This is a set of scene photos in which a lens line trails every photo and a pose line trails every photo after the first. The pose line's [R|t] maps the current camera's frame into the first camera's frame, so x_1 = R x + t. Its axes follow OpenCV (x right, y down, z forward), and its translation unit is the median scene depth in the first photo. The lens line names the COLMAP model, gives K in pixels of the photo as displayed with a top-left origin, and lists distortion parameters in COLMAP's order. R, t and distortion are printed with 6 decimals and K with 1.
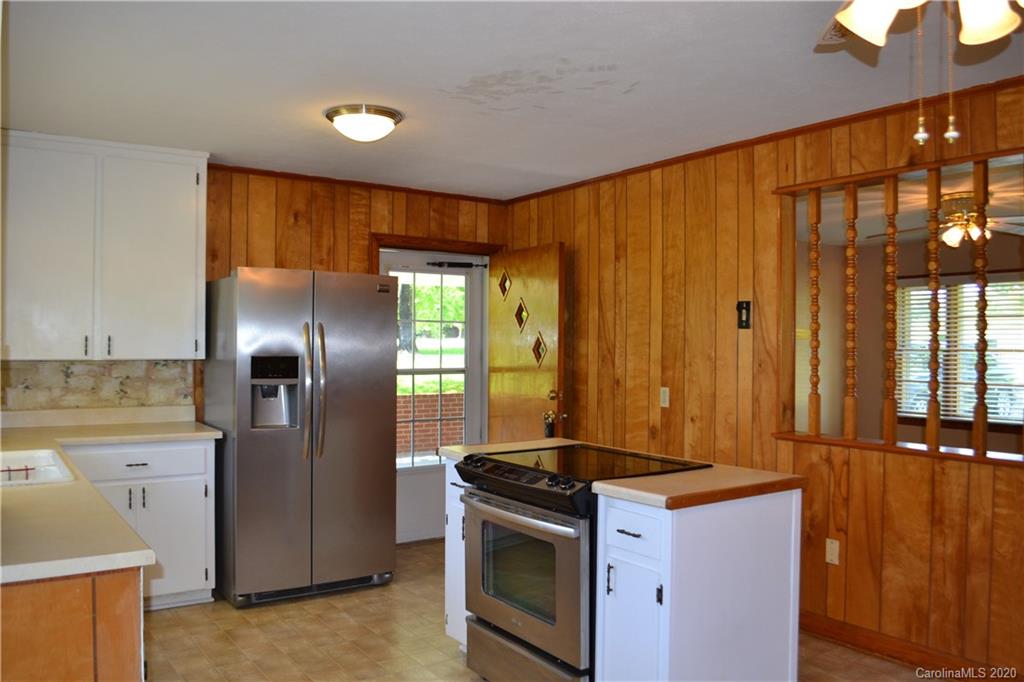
lens RADIAL K [[836.9, 0, 512.0], [0, 836.9, 341.0], [0, 0, 1]] dist [-0.070267, 0.006092]
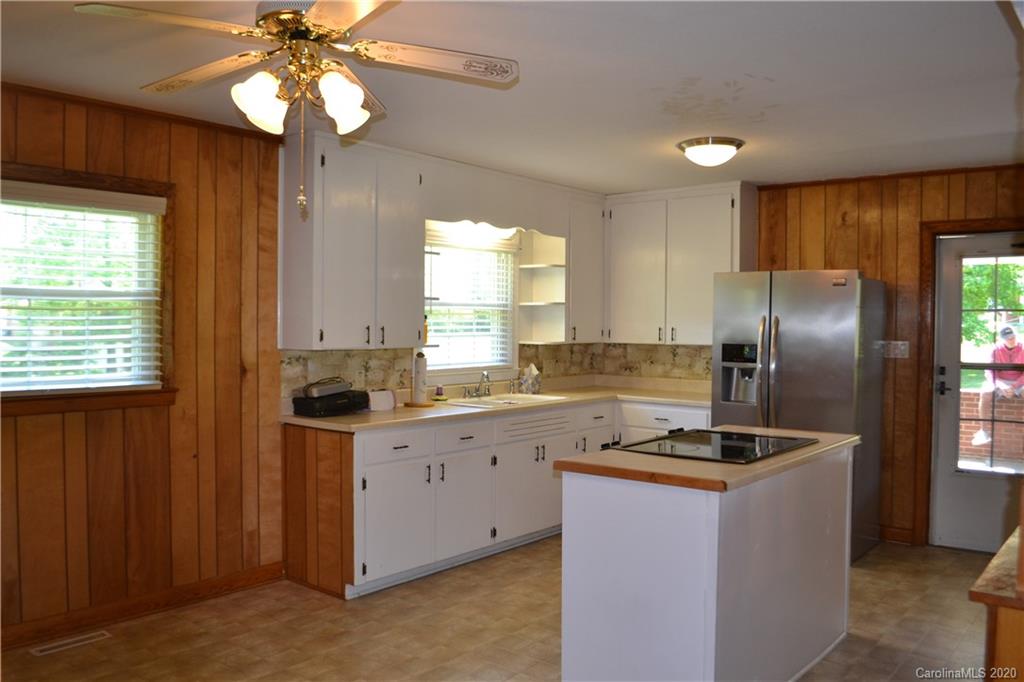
lens RADIAL K [[836.9, 0, 512.0], [0, 836.9, 341.0], [0, 0, 1]] dist [-0.070267, 0.006092]
pose [[0.268381, 0.013502, -0.963218, 0.785304], [-0.005191, 0.999908, 0.012569, 0.000553], [0.963299, 0.001627, 0.268426, 0.342834]]
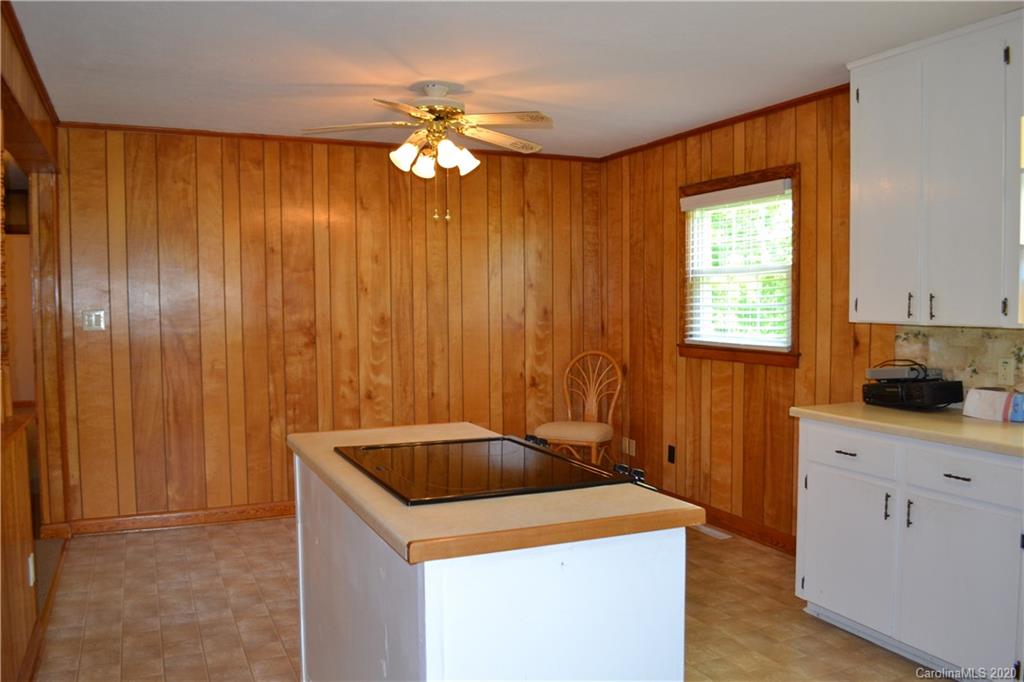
lens RADIAL K [[836.9, 0, 512.0], [0, 836.9, 341.0], [0, 0, 1]] dist [-0.070267, 0.006092]
pose [[-0.982115, -0.016352, 0.187573, -0.341541], [-0.006868, 0.998670, 0.051097, 0.004966], [-0.188159, 0.048895, -0.980921, 1.586420]]
